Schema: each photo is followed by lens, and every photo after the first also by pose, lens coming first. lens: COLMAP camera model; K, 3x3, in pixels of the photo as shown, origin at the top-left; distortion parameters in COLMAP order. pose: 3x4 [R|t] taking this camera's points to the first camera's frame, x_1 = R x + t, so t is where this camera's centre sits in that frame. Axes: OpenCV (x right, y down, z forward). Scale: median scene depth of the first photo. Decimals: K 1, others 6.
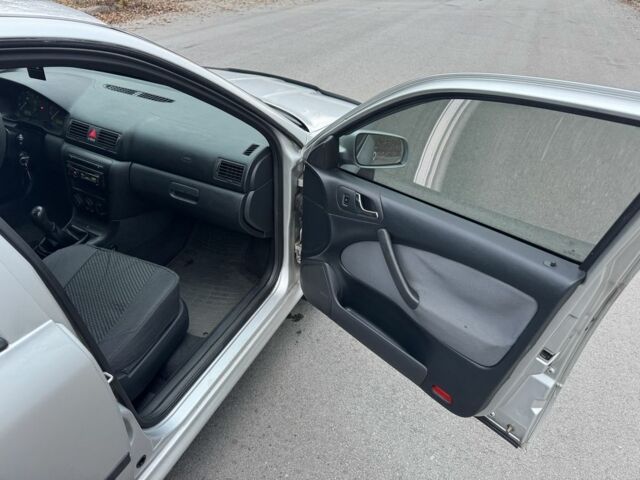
lens RADIAL K [[443.1, 0, 320.0], [0, 443.1, 240.0], [0, 0, 1]] dist [0.092537, -0.143043]
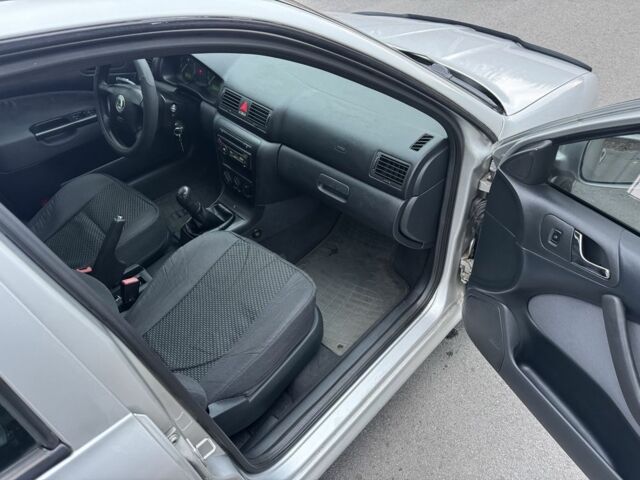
lens RADIAL K [[443.1, 0, 320.0], [0, 443.1, 240.0], [0, 0, 1]] dist [0.092537, -0.143043]
pose [[0.936405, 0.142458, -0.320704, -0.046613], [-0.101060, 0.984650, 0.142305, -0.121396], [0.336053, -0.100845, 0.936429, 0.203588]]
